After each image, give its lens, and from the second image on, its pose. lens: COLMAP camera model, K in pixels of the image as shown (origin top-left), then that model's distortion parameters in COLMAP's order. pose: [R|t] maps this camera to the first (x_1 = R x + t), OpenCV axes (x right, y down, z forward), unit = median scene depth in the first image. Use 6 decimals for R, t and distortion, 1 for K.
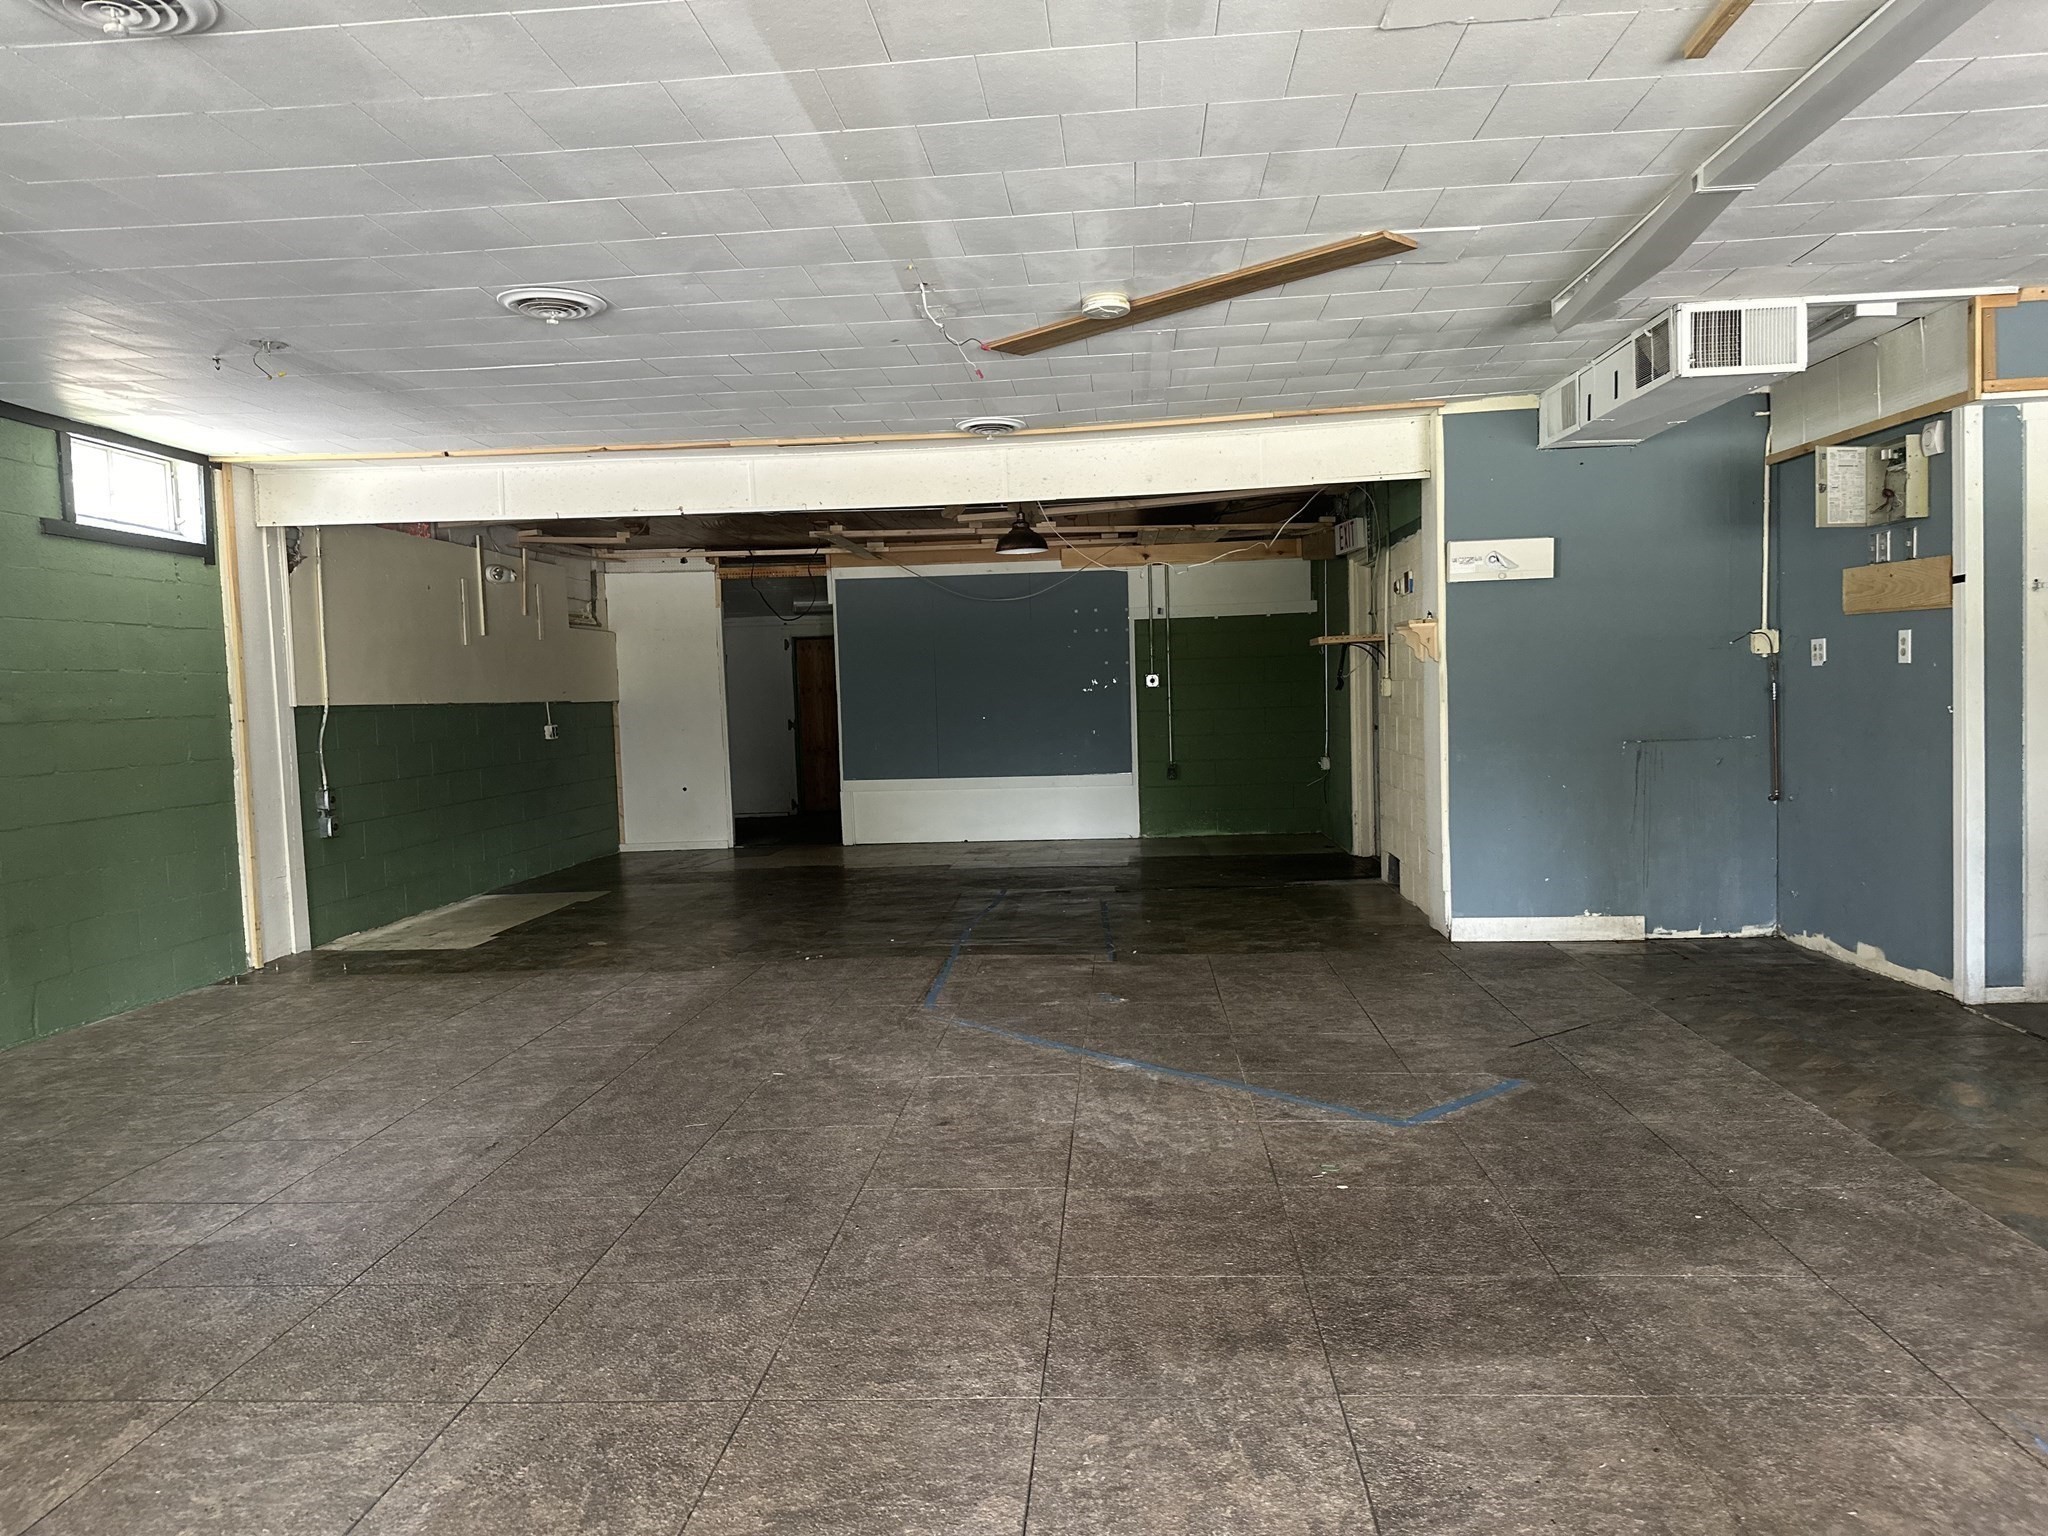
lens RADIAL K [[1430.5, 0, 1032.2], [0, 1430.5, 783.3], [0, 0, 1]] dist [0.081402, -0.106241]
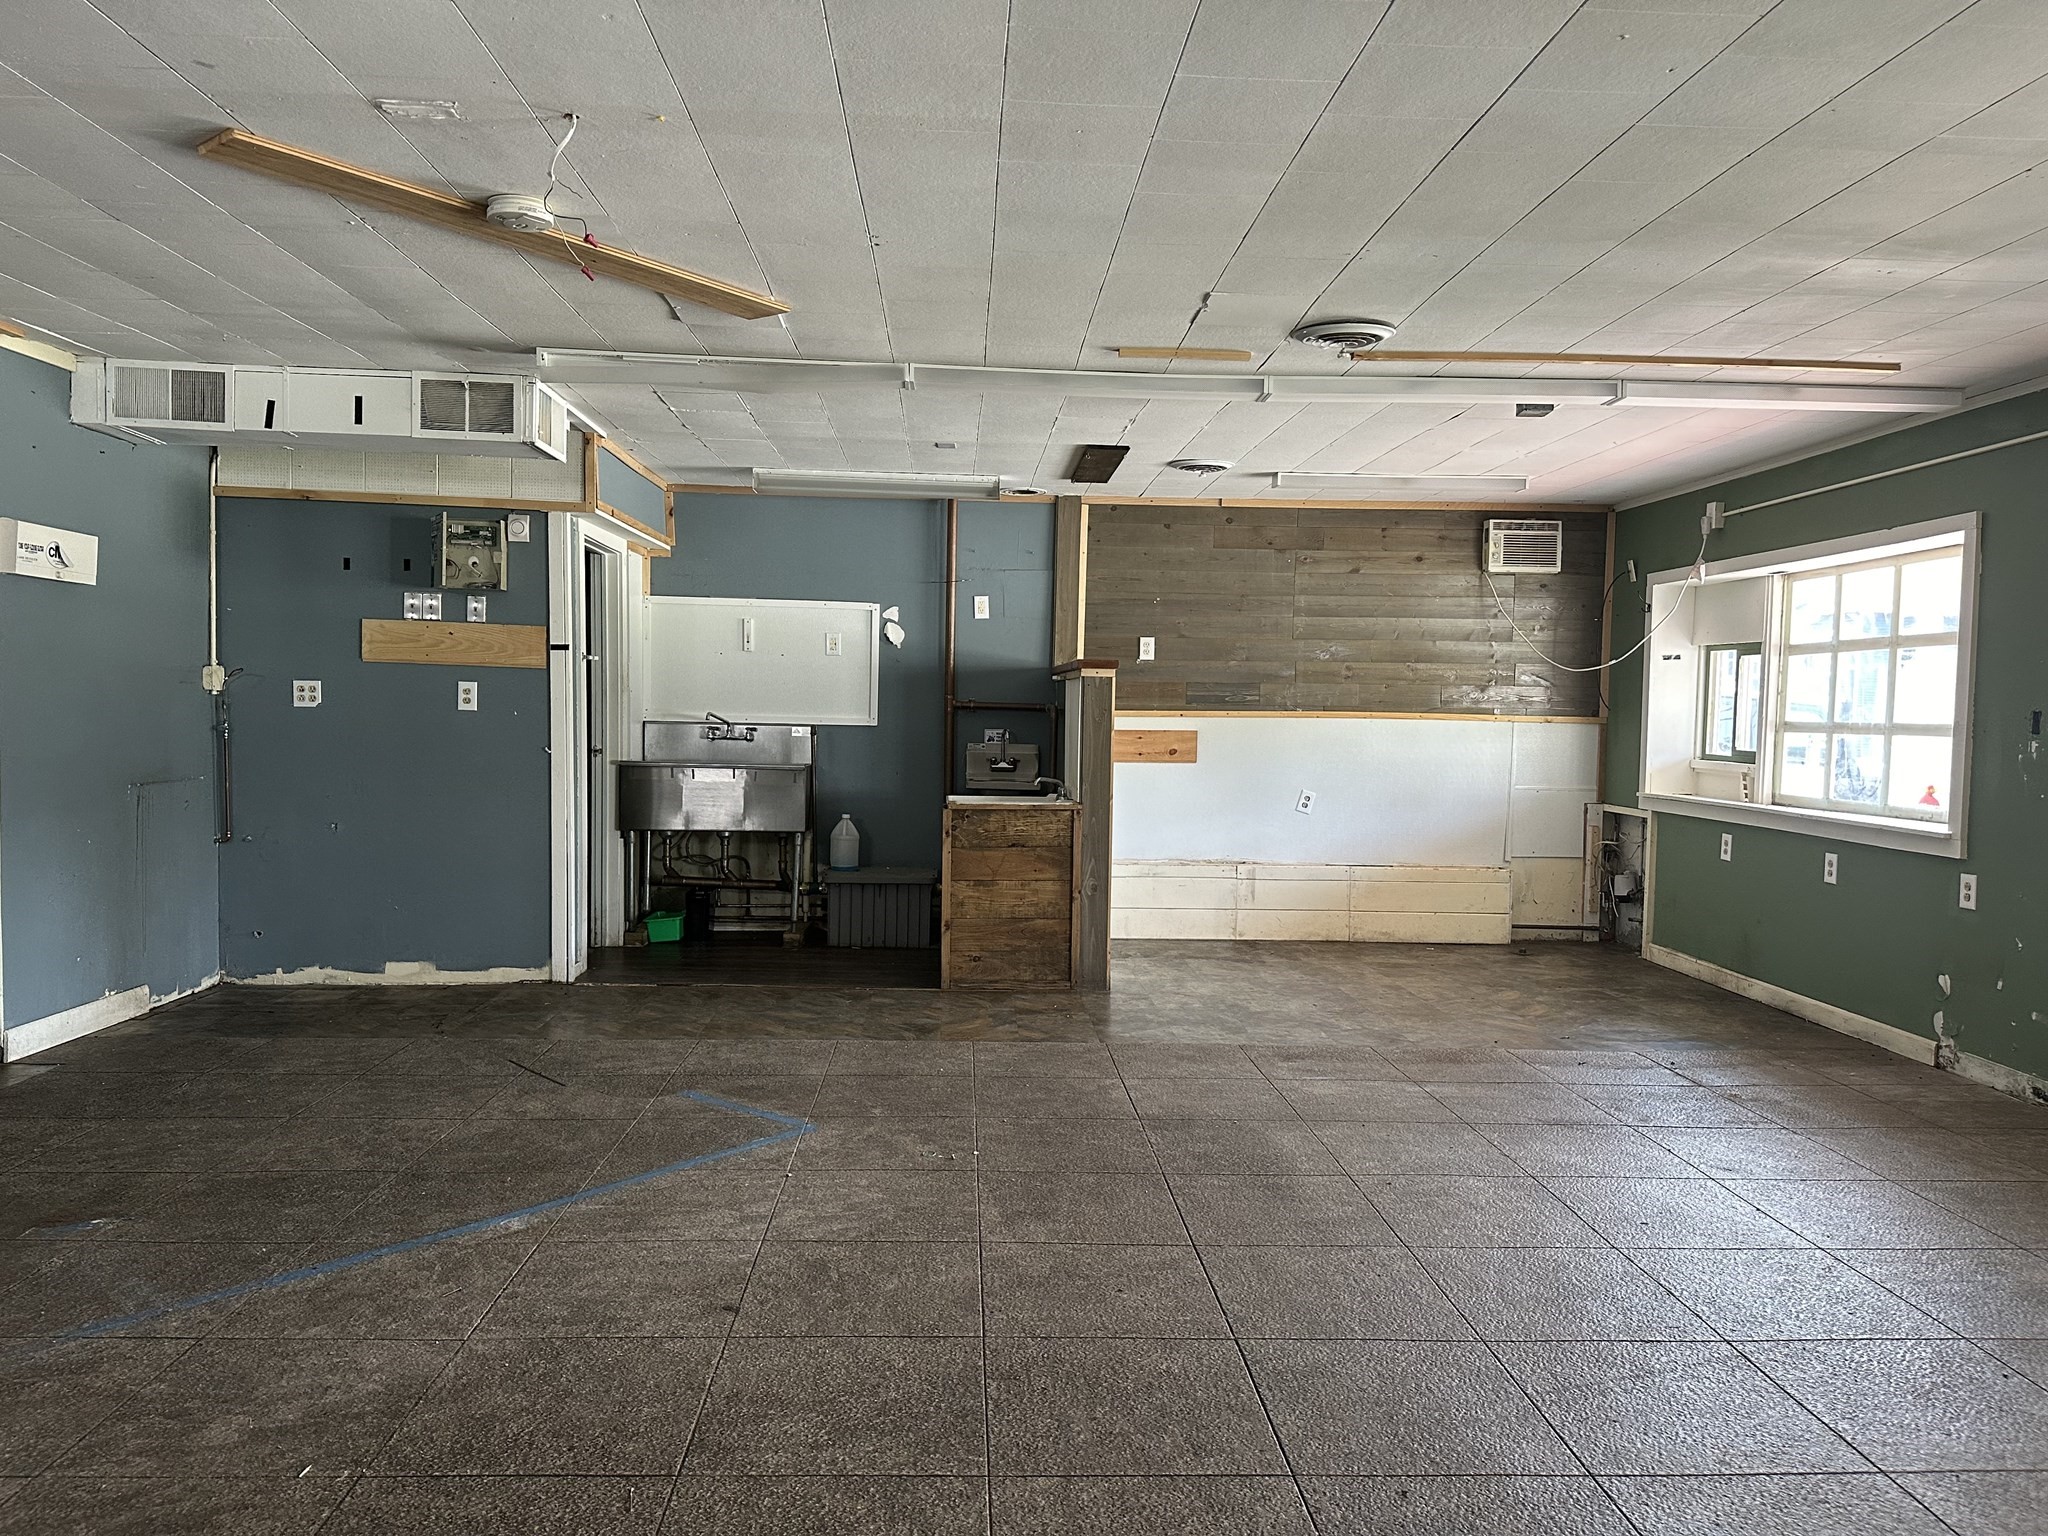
lens RADIAL K [[1430.5, 0, 1030.8], [0, 1430.5, 782.4], [0, 0, 1]] dist [0.081402, -0.106241]
pose [[-0.121567, -0.019909, 0.992384, -0.737453], [0.046233, 0.998600, 0.025697, -0.040789], [-0.991506, 0.049005, -0.120477, 0.837534]]
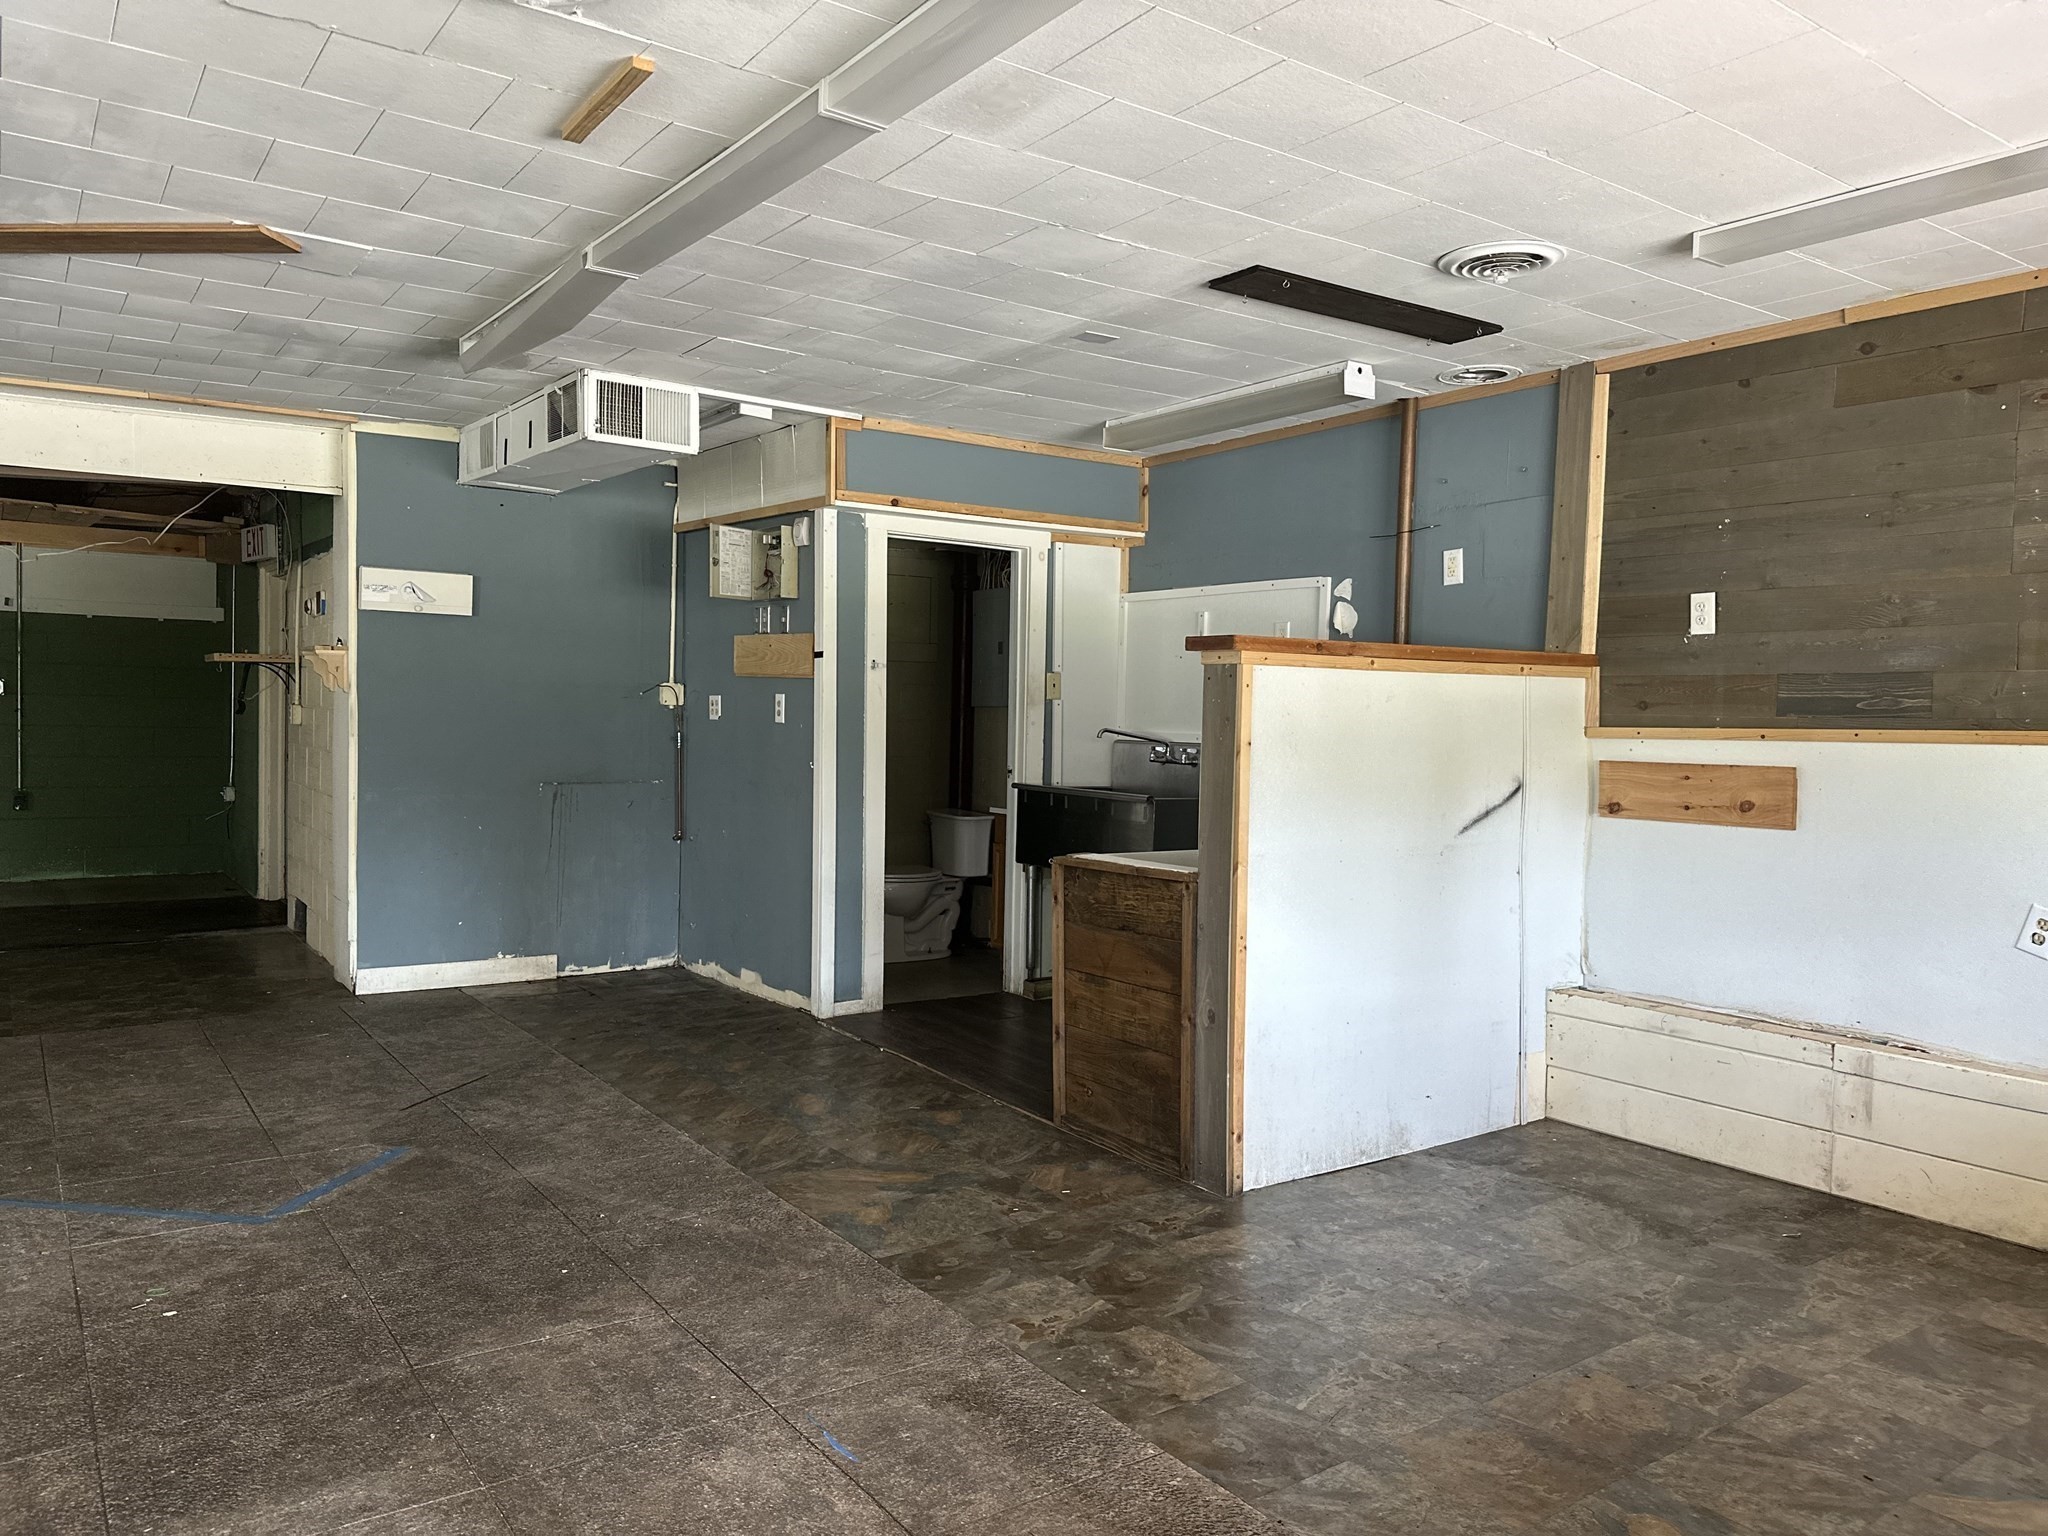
lens RADIAL K [[1430.5, 0, 1020.8], [0, 1430.5, 762.4], [0, 0, 1]] dist [0.081402, -0.106241]
pose [[0.773039, 0.028745, 0.633707, 0.039322], [-0.008570, 0.999355, -0.034877, -0.016218], [-0.634301, 0.021530, 0.772786, 0.008098]]
